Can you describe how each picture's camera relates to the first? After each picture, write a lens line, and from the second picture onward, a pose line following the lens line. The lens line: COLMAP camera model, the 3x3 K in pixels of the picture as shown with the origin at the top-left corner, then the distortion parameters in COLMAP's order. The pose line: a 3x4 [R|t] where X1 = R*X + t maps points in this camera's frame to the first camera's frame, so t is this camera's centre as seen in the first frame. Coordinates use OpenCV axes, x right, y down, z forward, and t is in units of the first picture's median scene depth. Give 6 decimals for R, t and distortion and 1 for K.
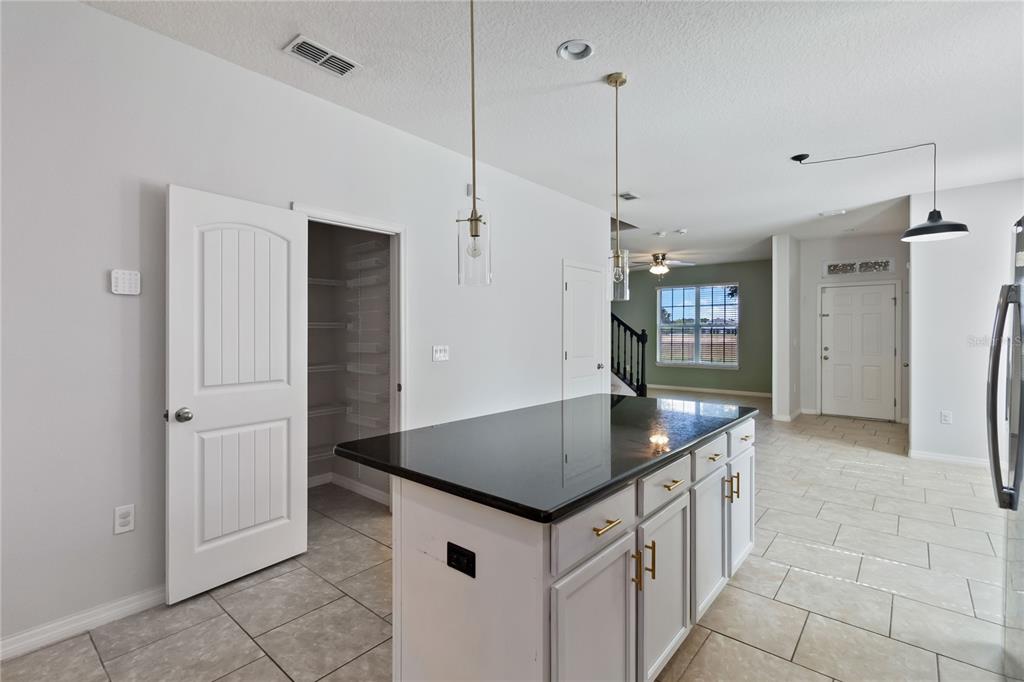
lens RADIAL K [[474.3, 0, 511.5], [0, 474.3, 328.0], [0, 0, 1]] dist [0.000076, 0.000287]
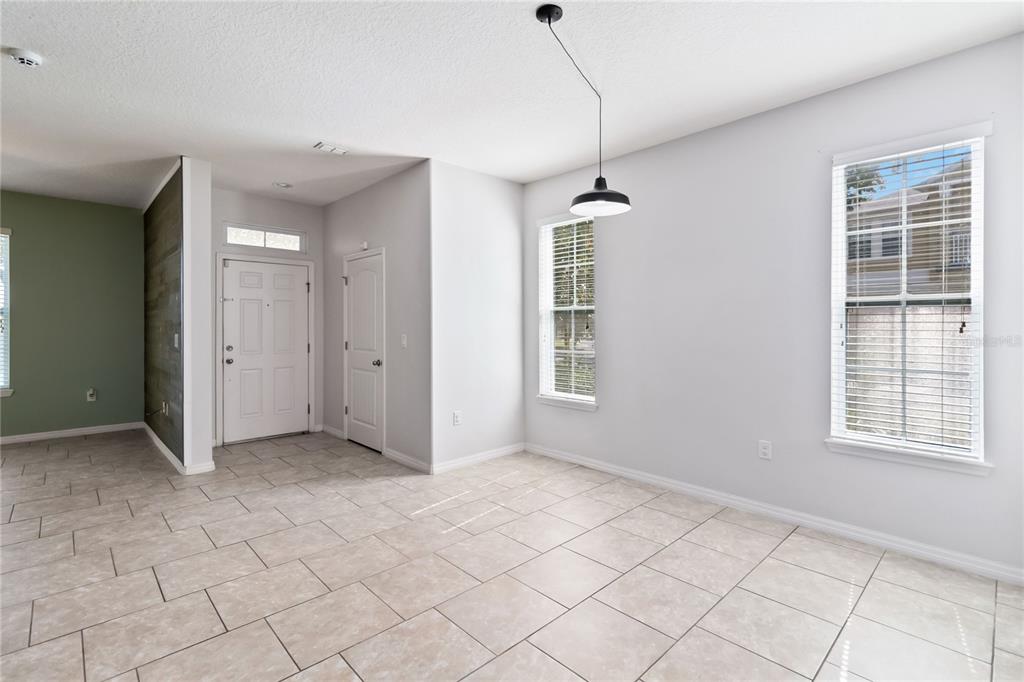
lens RADIAL K [[474.3, 0, 511.5], [0, 474.3, 328.0], [0, 0, 1]] dist [0.000076, 0.000287]
pose [[0.109041, -0.004897, 0.994025, 0.043779], [-0.006694, 0.999962, 0.005661, 0.016499], [-0.994015, -0.007272, 0.109004, 1.099415]]
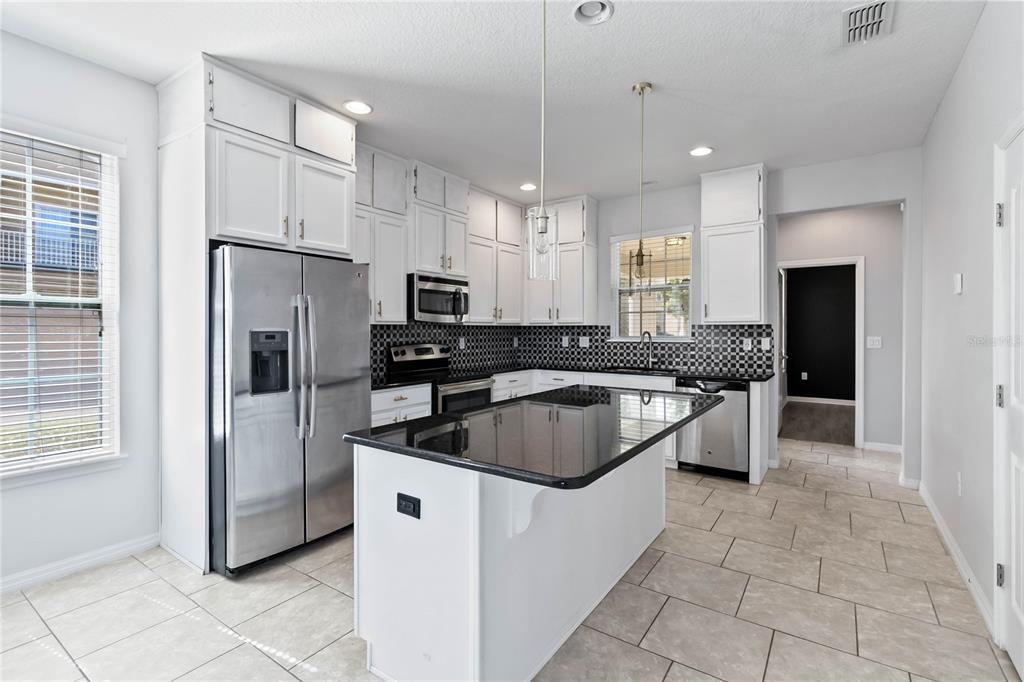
lens RADIAL K [[472.1, 0, 512.2], [0, 472.1, 332.4], [0, 0, 1]] dist [0.000787, 0.000675]
pose [[-0.995138, -0.001387, -0.098481, 0.260481], [-0.001508, 0.999998, 0.001154, 0.014925], [0.098480, 0.001297, -0.995138, 1.302885]]
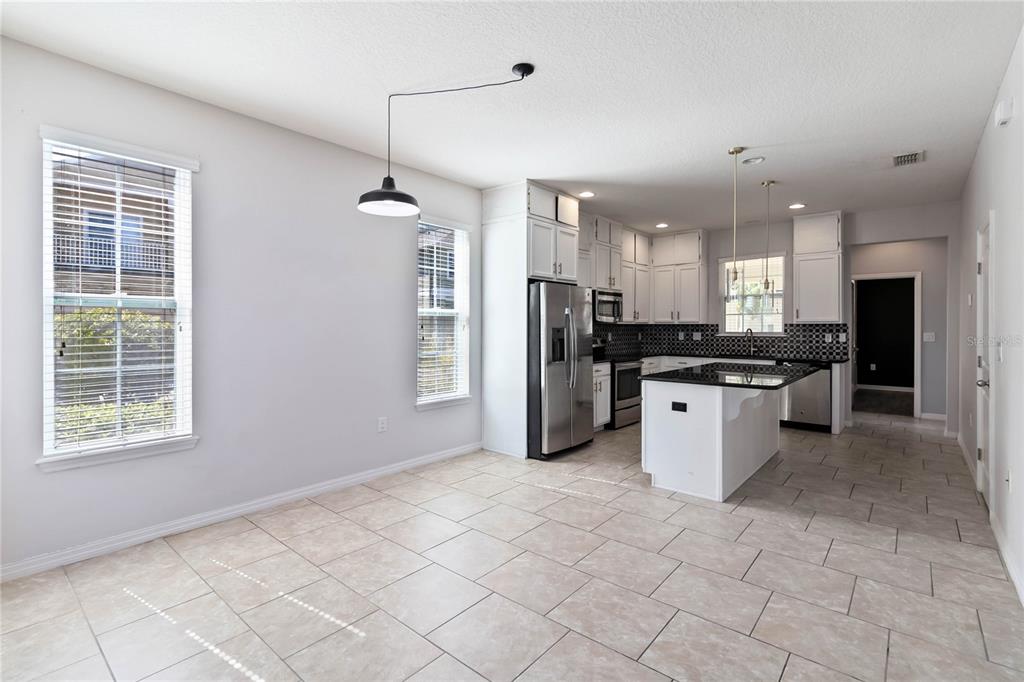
lens RADIAL K [[474.3, 0, 511.5], [0, 474.3, 328.0], [0, 0, 1]] dist [0.000076, 0.000287]
pose [[-0.999995, -0.003128, 0.000097, 0.694750], [-0.003129, 0.999992, -0.002321, 0.018660], [-0.000090, -0.002321, -0.999997, 1.879612]]
